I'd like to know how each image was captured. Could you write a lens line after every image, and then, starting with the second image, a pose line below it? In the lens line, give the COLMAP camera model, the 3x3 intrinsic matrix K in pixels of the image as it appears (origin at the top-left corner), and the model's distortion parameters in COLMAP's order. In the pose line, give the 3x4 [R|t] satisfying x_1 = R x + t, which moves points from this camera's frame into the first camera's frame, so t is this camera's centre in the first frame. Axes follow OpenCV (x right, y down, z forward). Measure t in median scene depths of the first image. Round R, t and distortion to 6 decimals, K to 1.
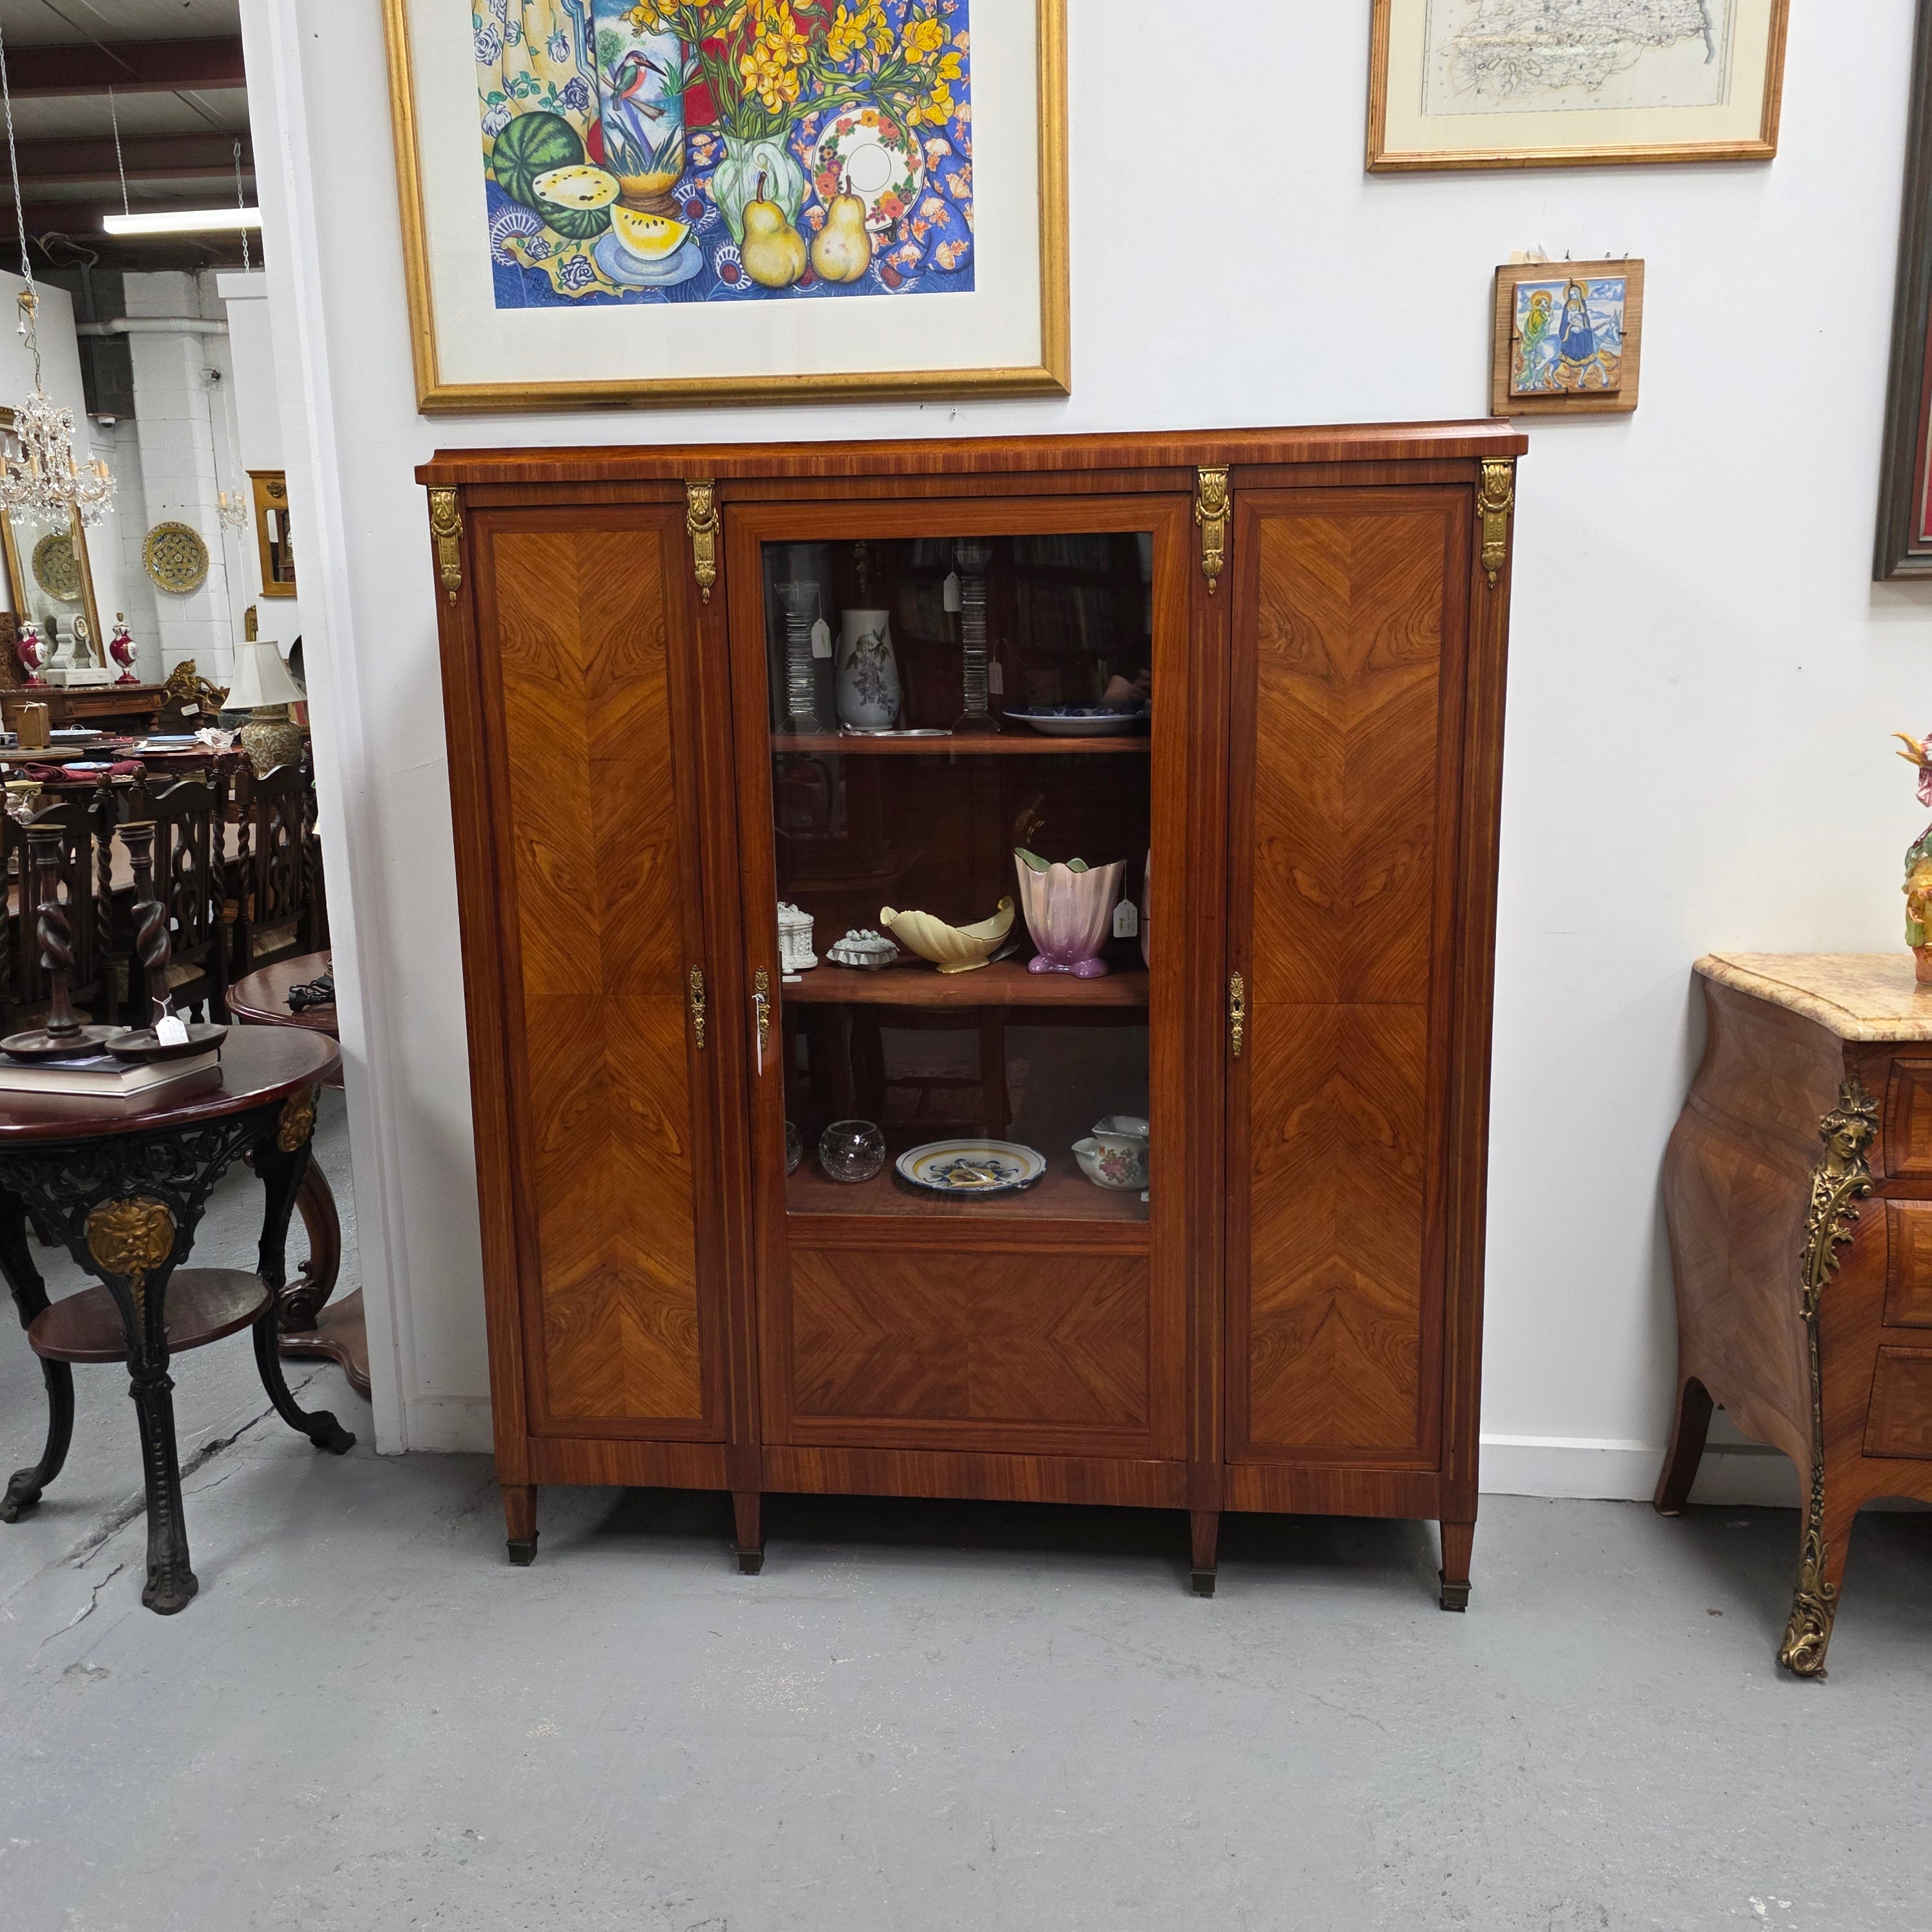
lens RADIAL K [[1720.5, 0, 975.3], [0, 1720.5, 951.2], [0, 0, 1]] dist [0.073506, -0.092748]
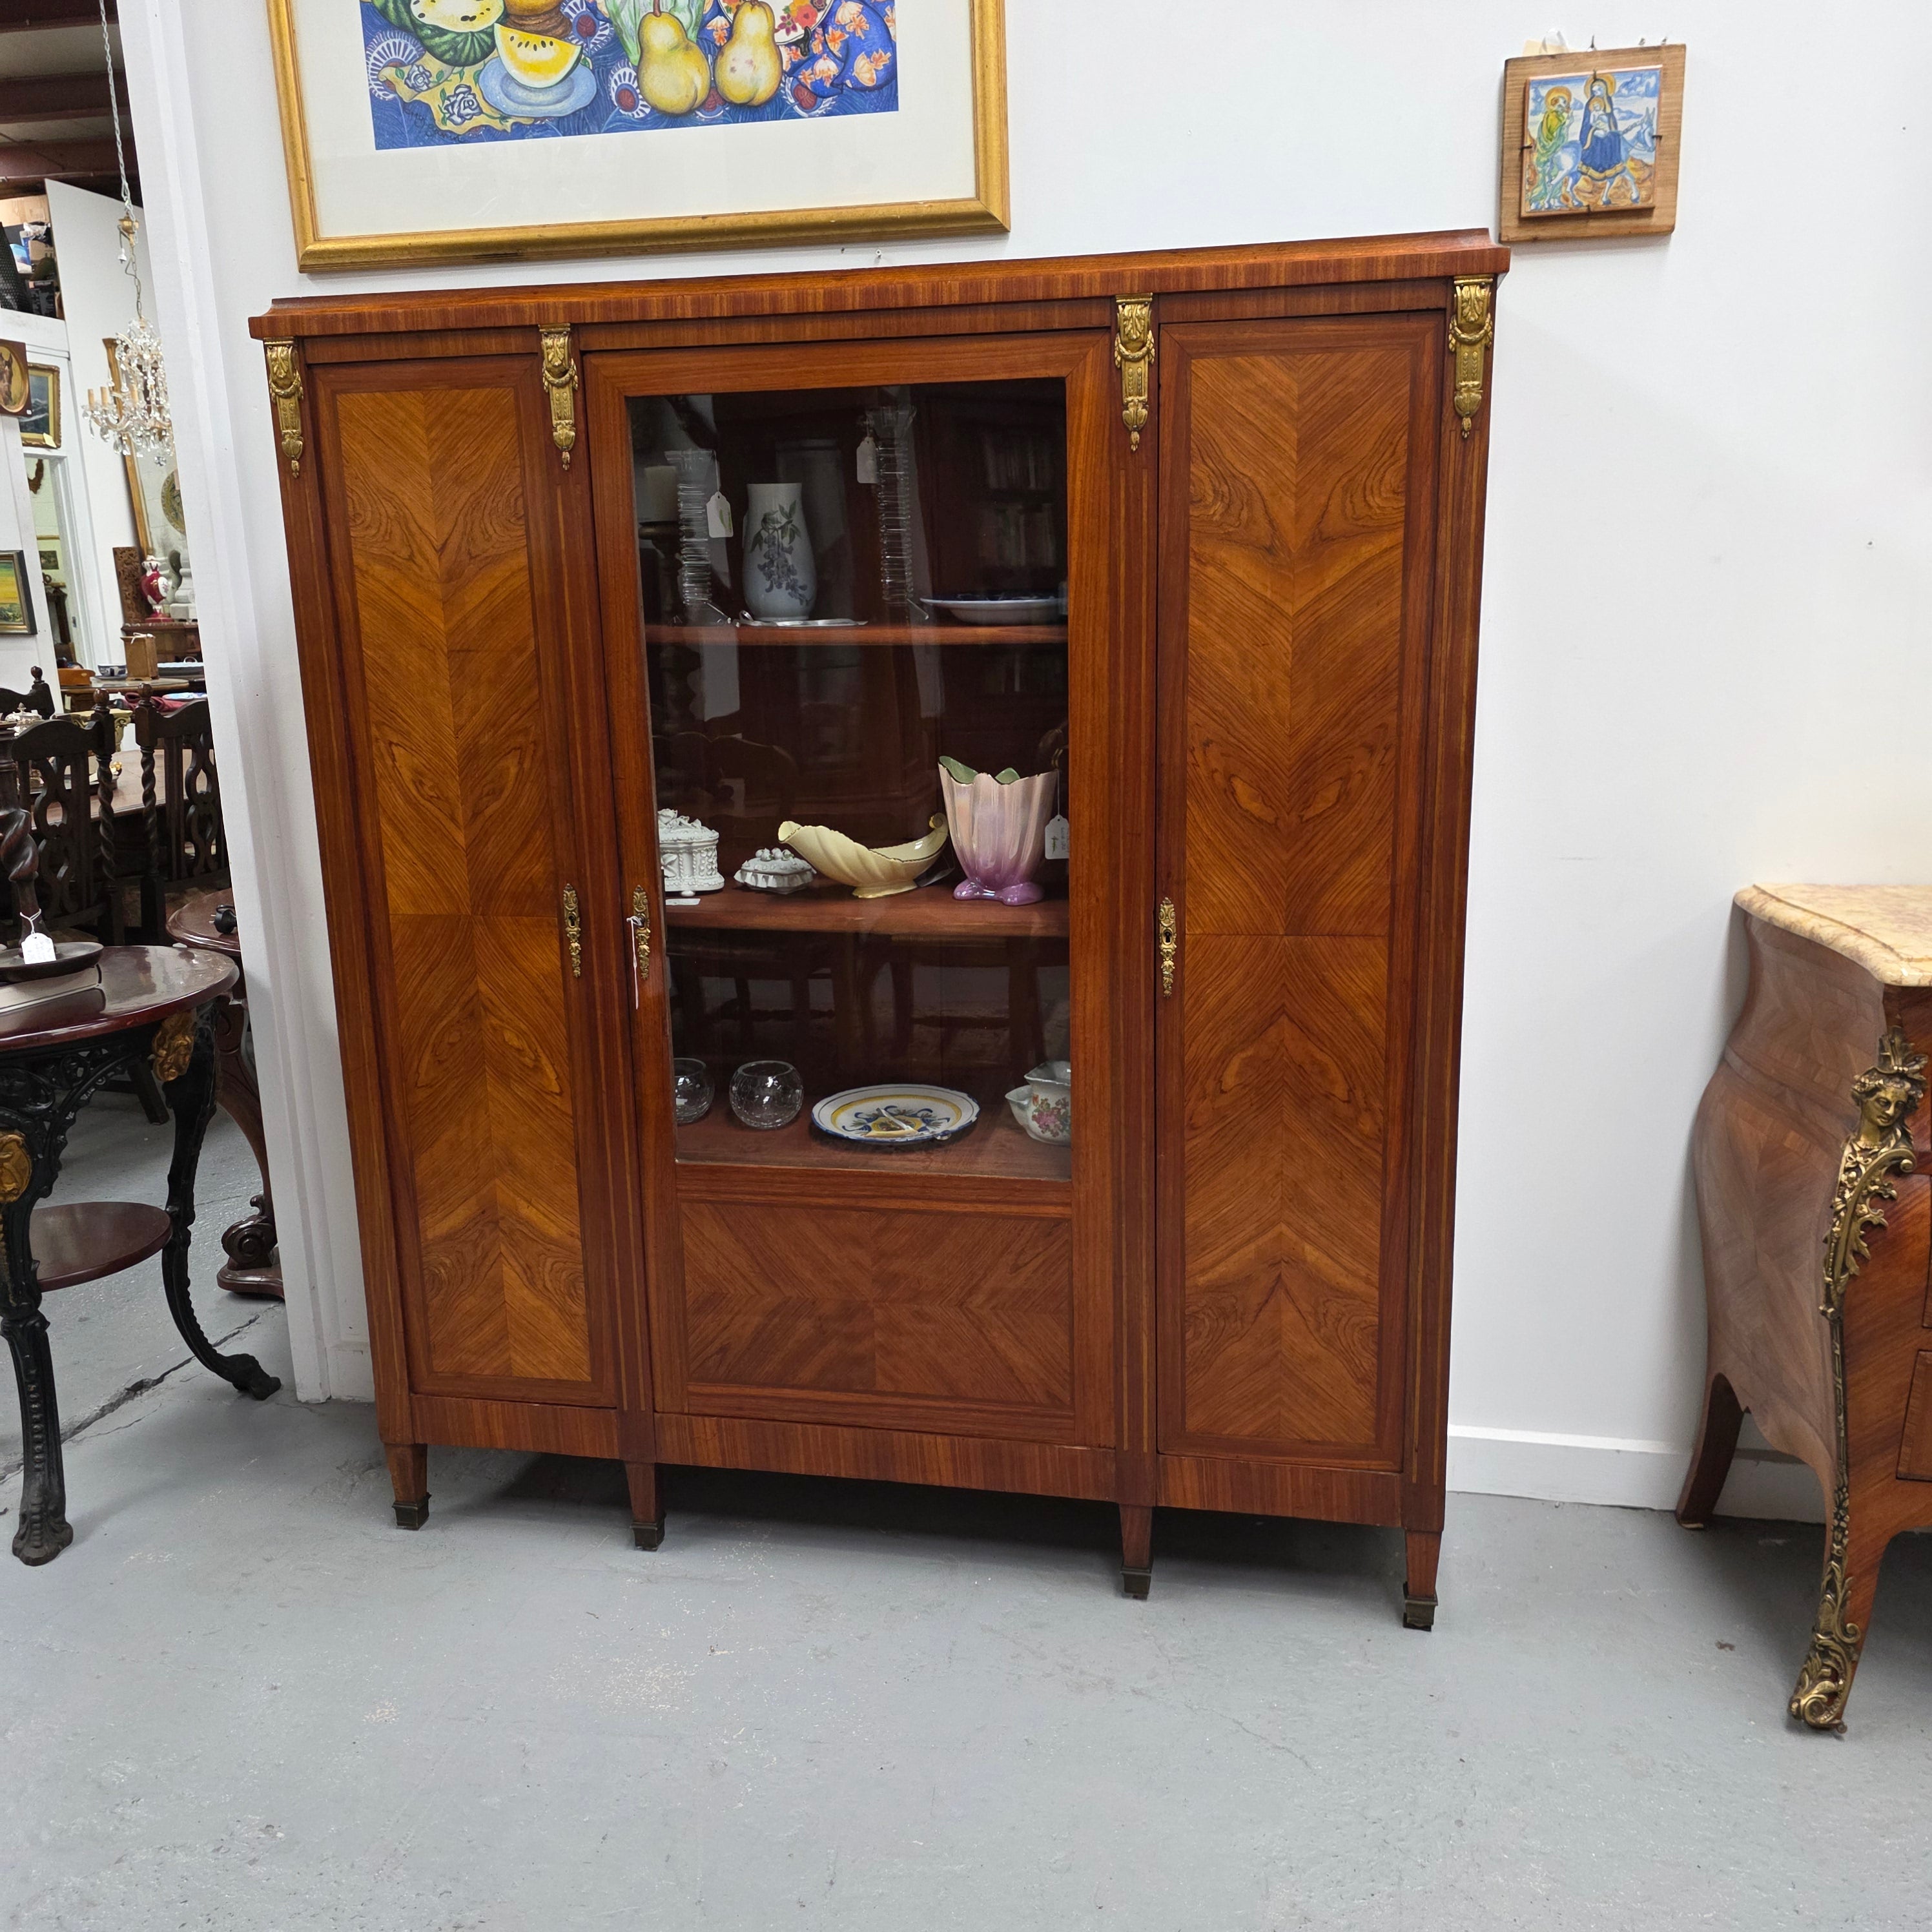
lens RADIAL K [[1723.5, 0, 974.4], [0, 1723.5, 972.4], [0, 0, 1]] dist [0.066204, -0.079460]
pose [[0.995891, 0.015410, -0.089242, 0.125947], [-0.011538, 0.998976, 0.043737, 0.012307], [0.089825, -0.042527, 0.995049, 0.120454]]
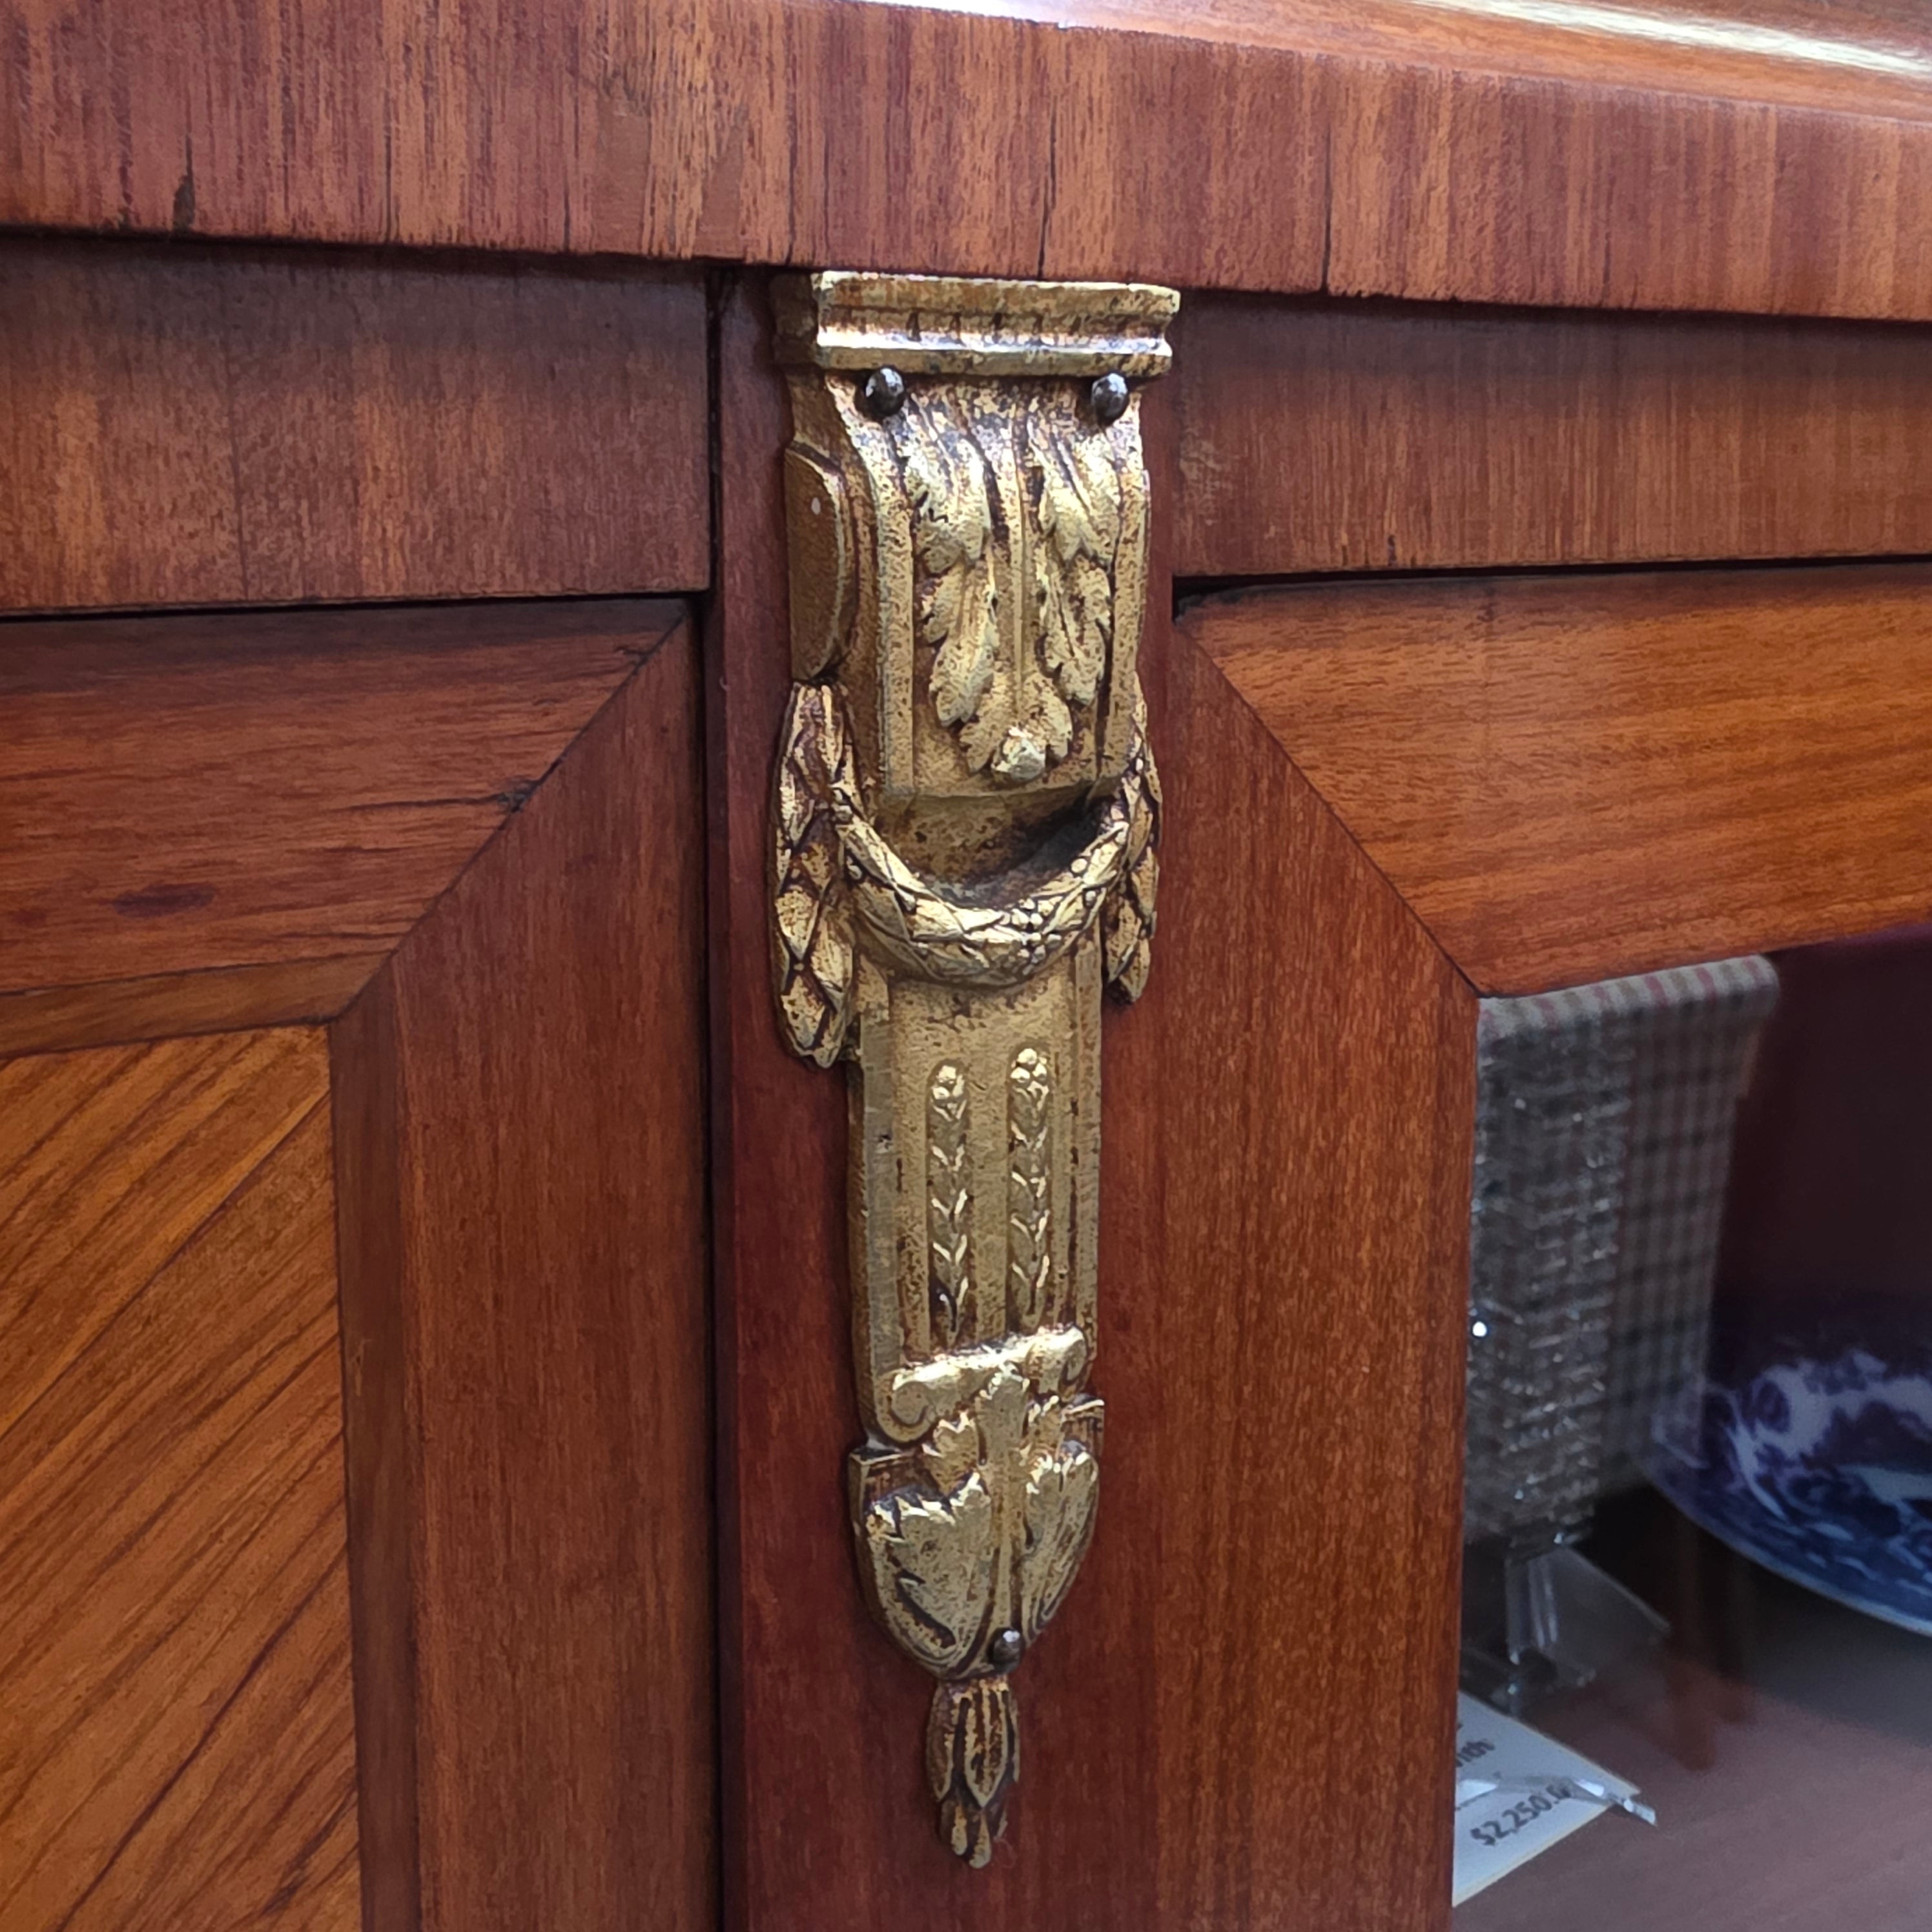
lens RADIAL K [[2779.3, 0, 966.8], [0, 2779.3, 964.0], [0, 0, 1]] dist [0.011866, -0.001653]
pose [[0.781973, -0.090594, 0.616693, -0.215734], [0.105973, 0.994300, 0.011690, -0.228543], [-0.614237, 0.056212, 0.787117, 0.846343]]
